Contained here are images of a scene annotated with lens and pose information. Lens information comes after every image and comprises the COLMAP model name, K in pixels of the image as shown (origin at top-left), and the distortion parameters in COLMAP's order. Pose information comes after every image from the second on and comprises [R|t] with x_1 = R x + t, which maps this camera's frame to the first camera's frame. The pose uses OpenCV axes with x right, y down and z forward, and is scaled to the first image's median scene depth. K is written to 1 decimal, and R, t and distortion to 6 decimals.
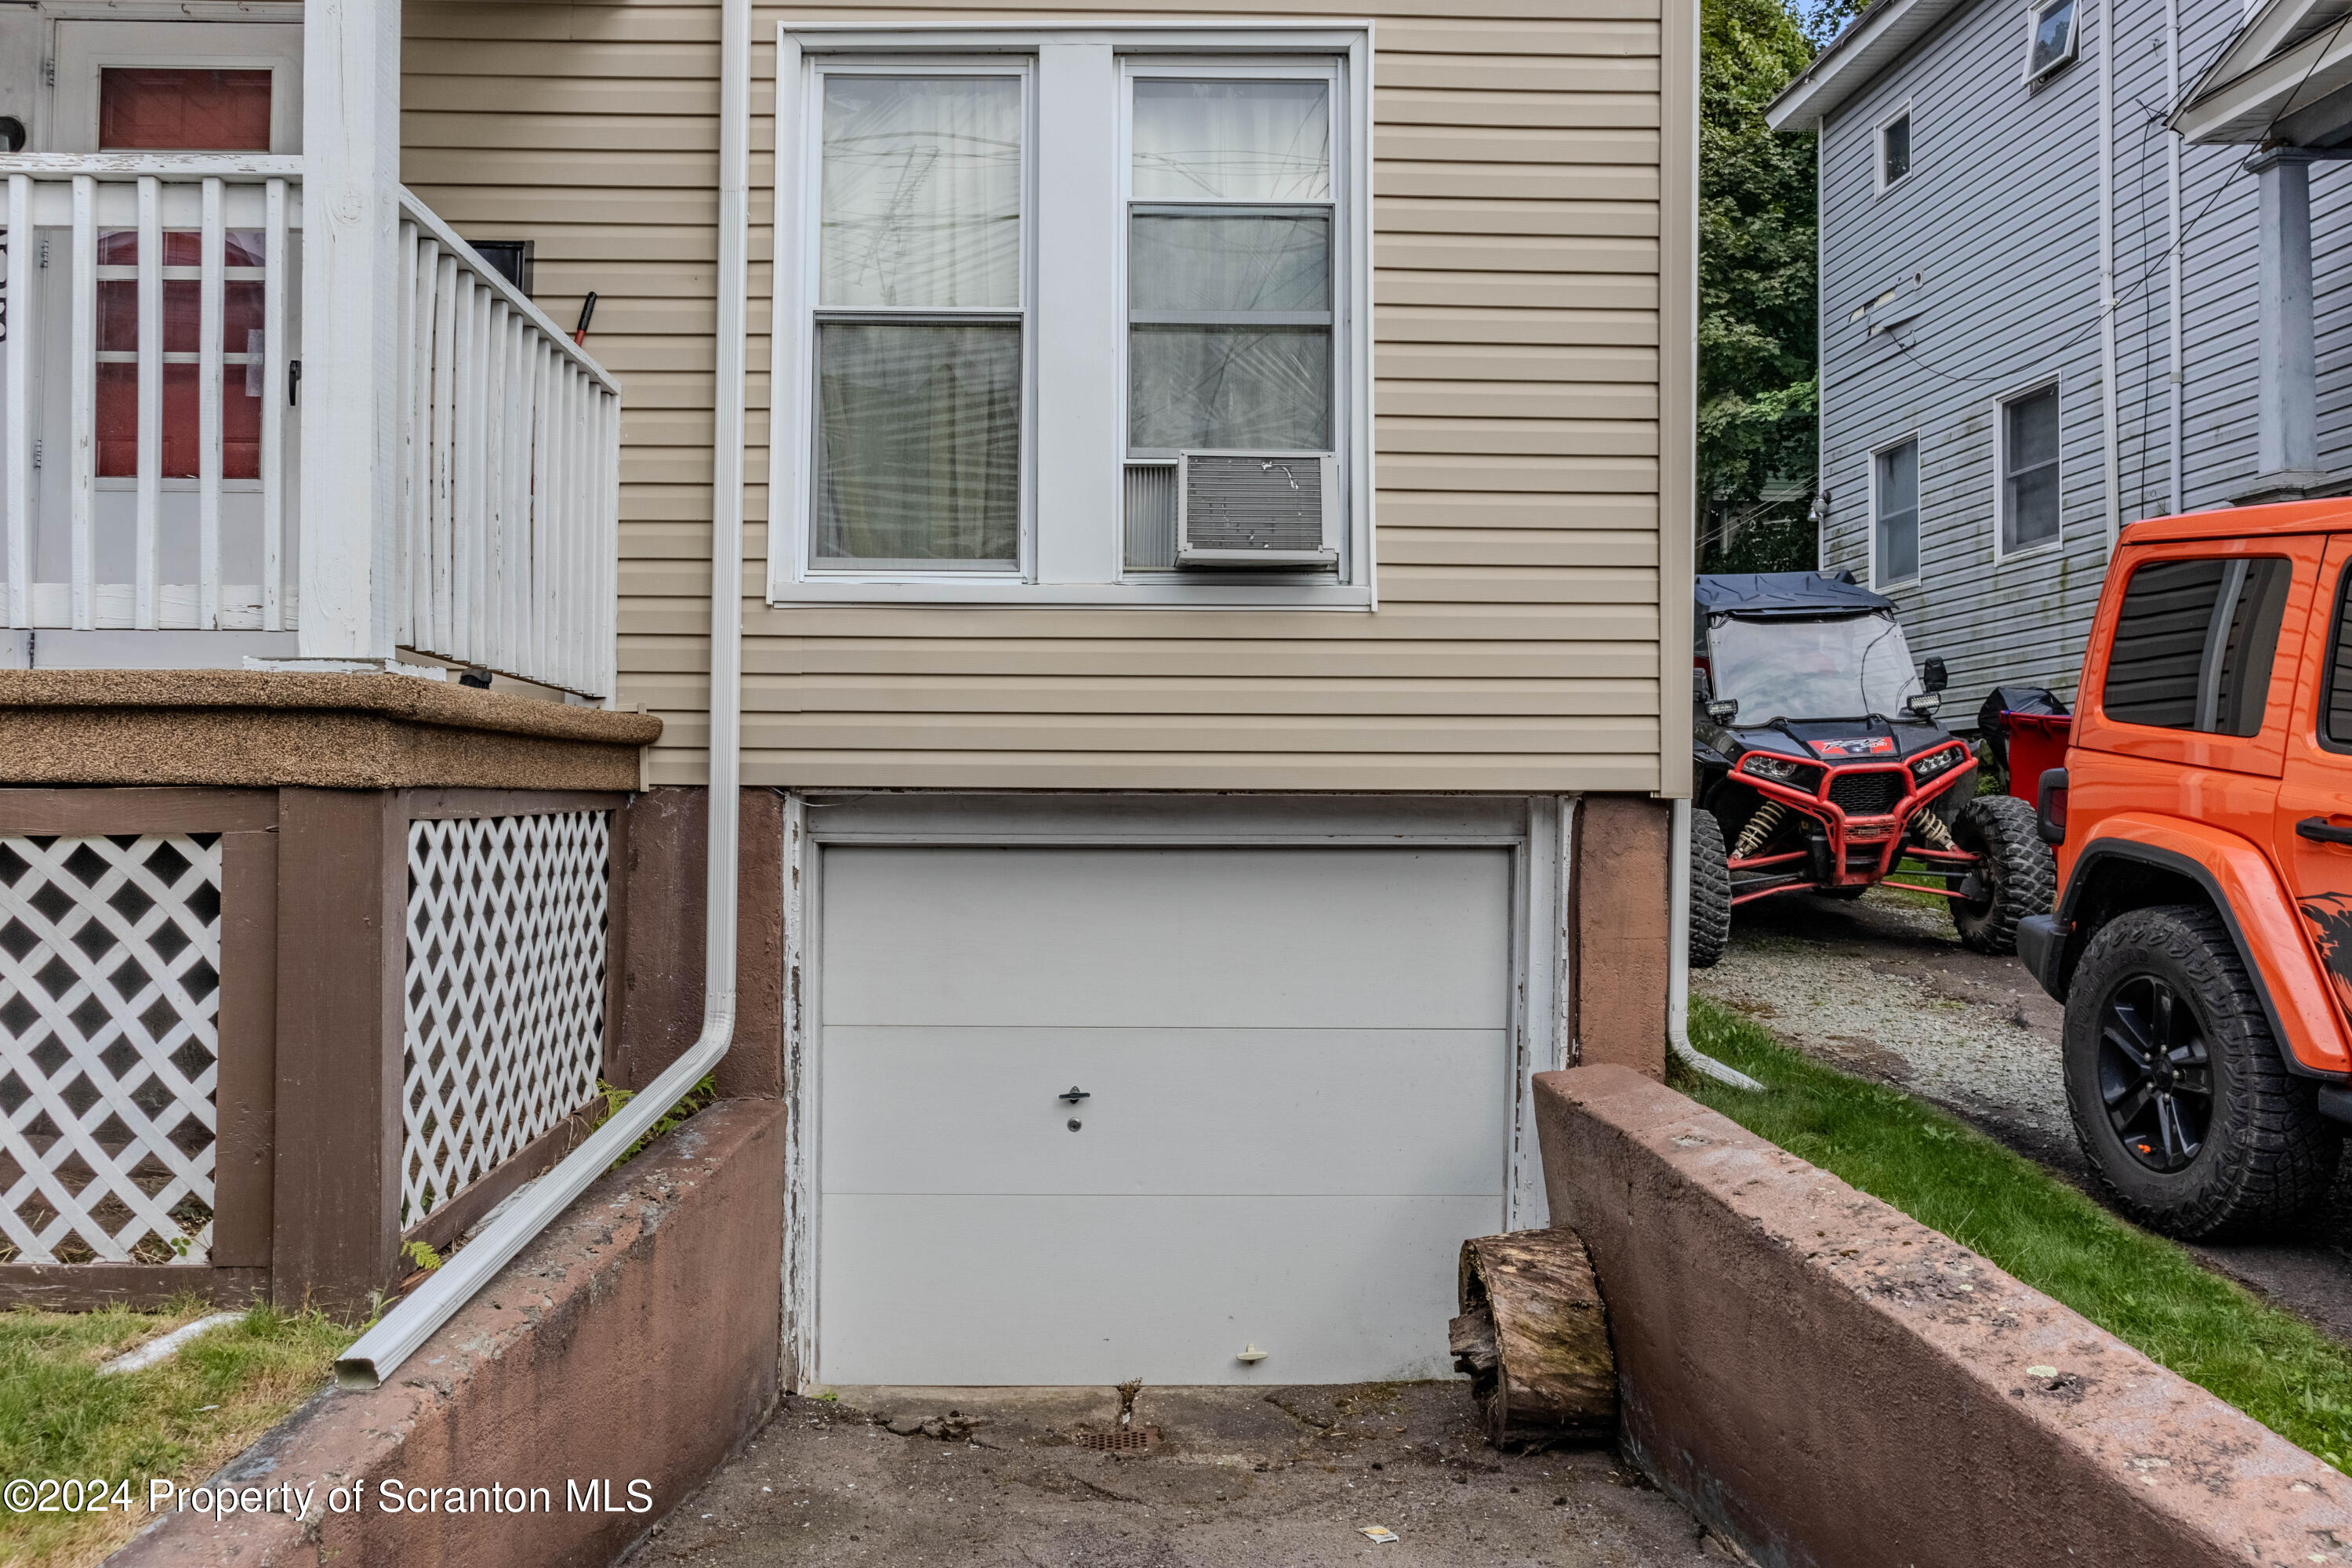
lens RADIAL K [[2066.6, 0, 1056.6], [0, 2066.6, 778.2], [0, 0, 1]] dist [-0.011965, 0.005634]
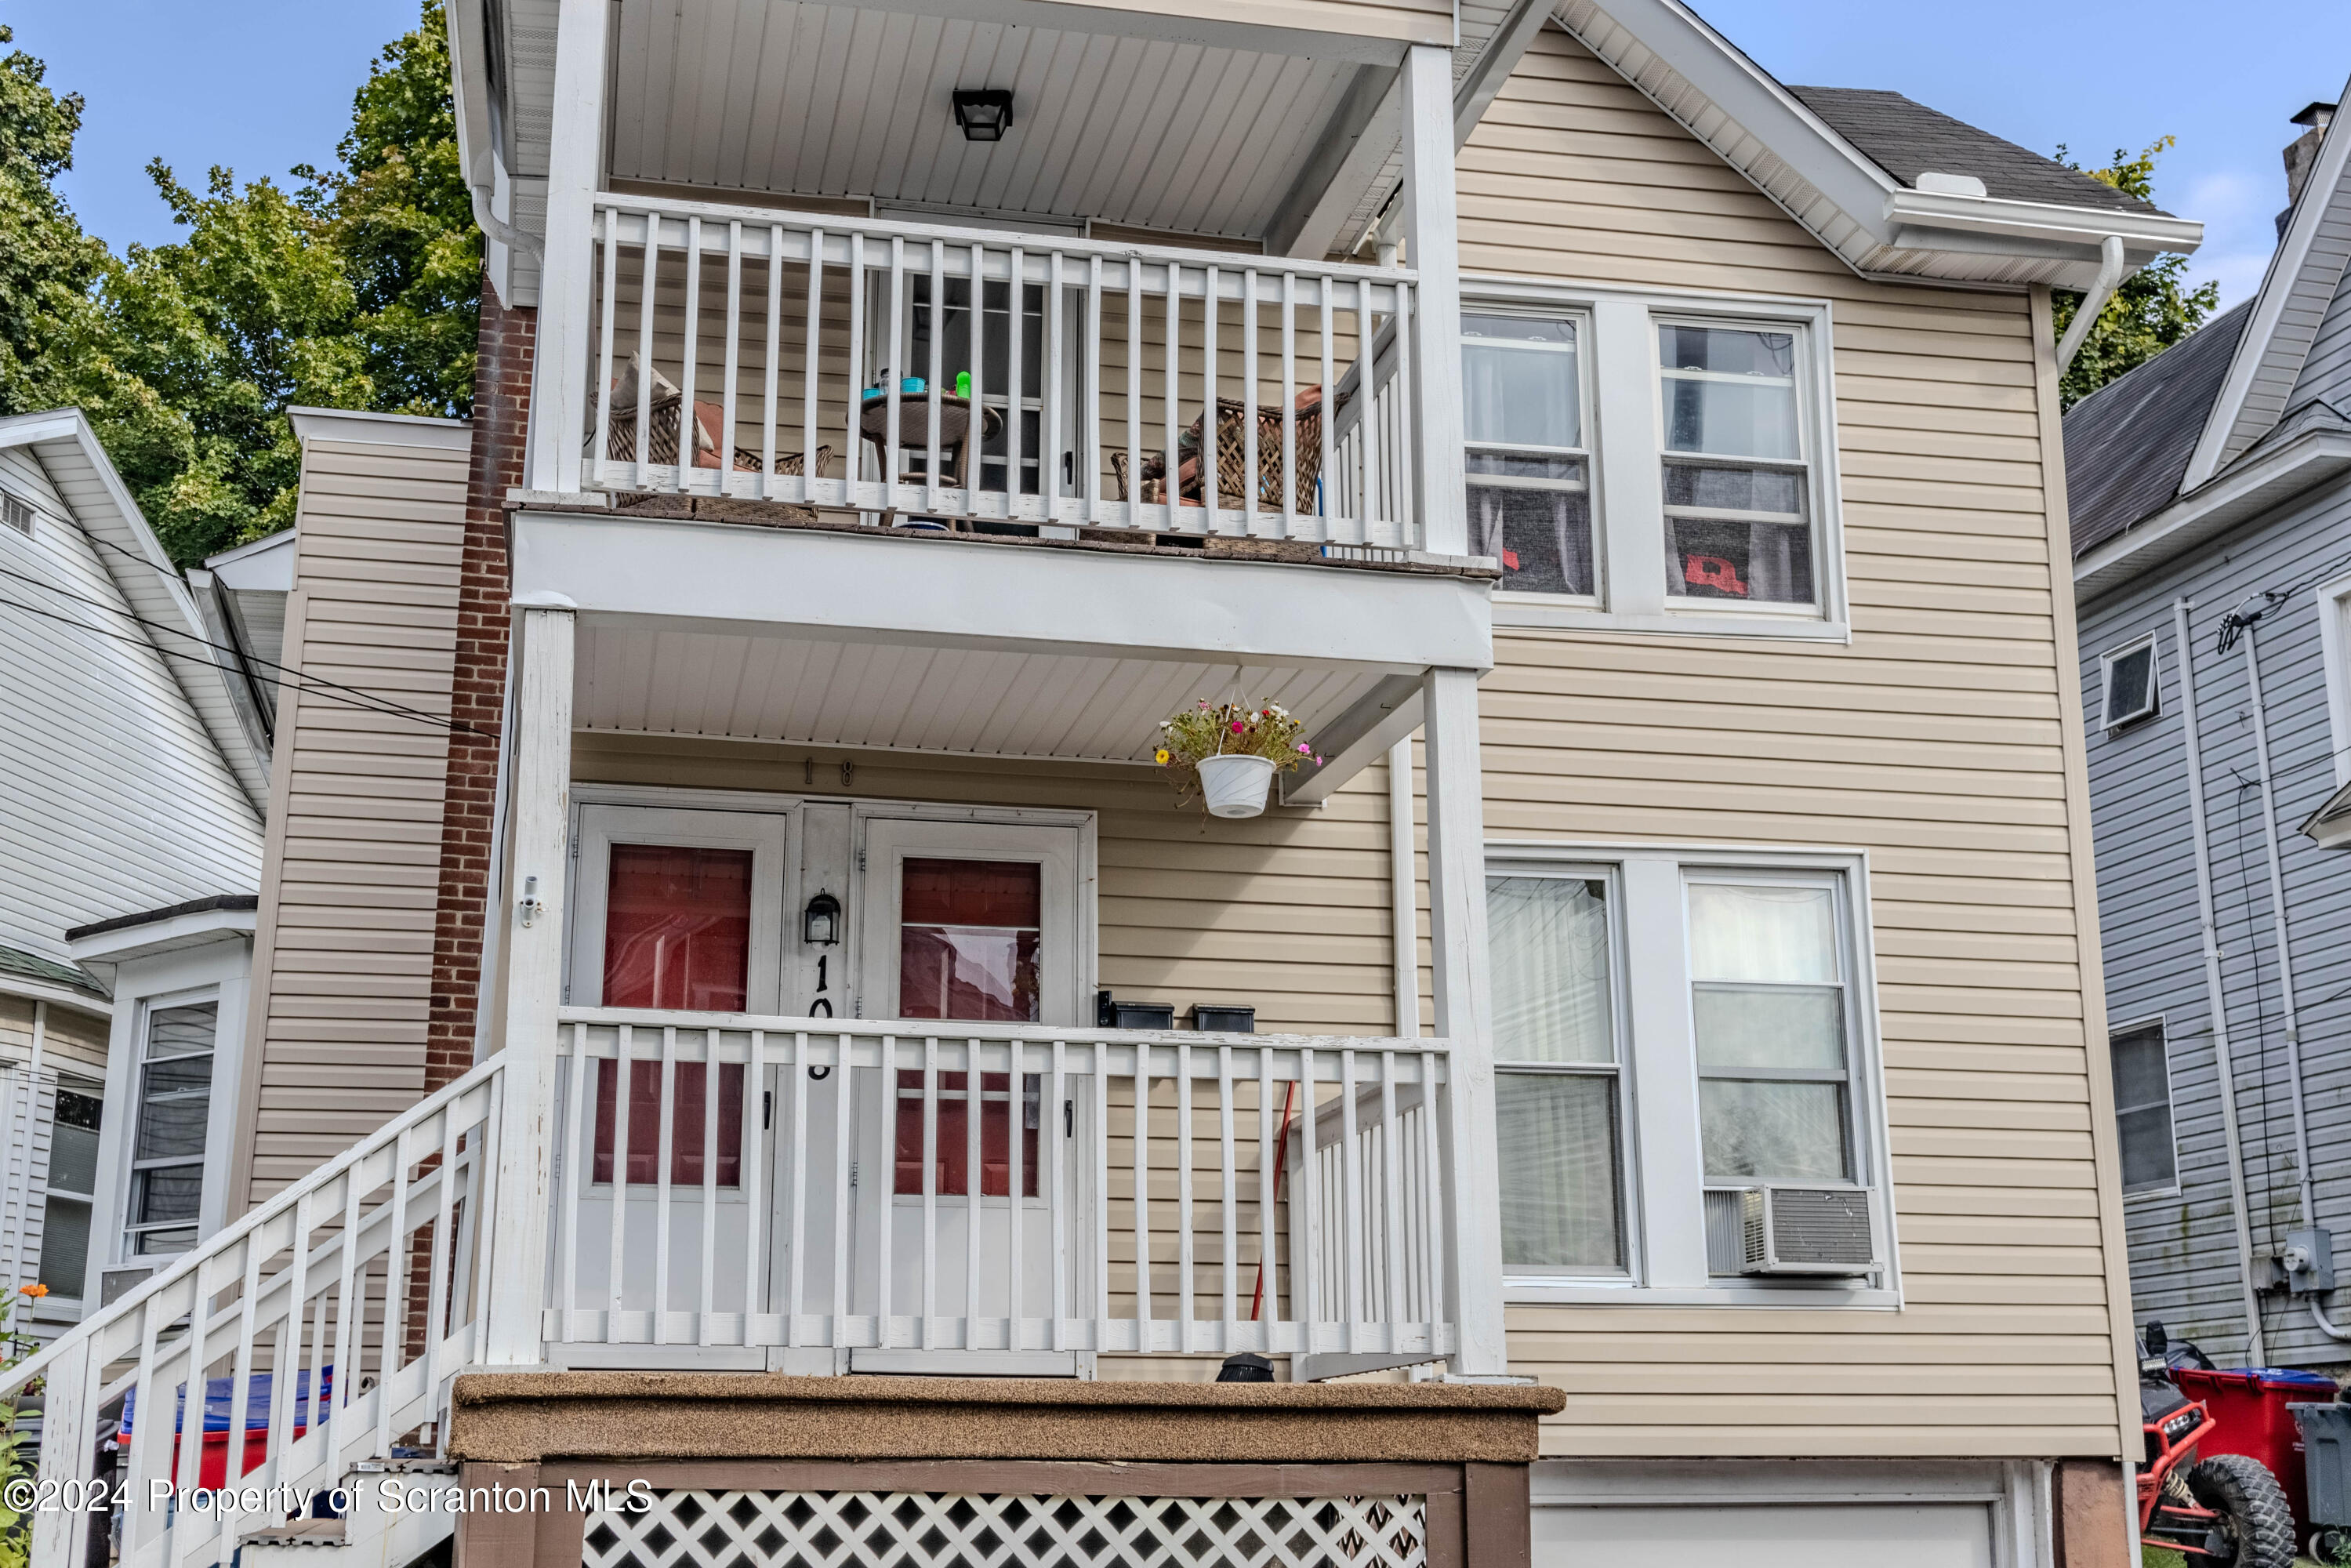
lens RADIAL K [[2850.1, 0, 1175.5], [0, 2850.1, 784.0], [0, 0, 1]] dist [-0.014573, 0.047780]
pose [[0.982857, 0.036091, 0.180805, -0.582159], [0.004781, 0.975335, -0.220680, -0.012315], [-0.184310, 0.217761, 0.958441, -0.628760]]
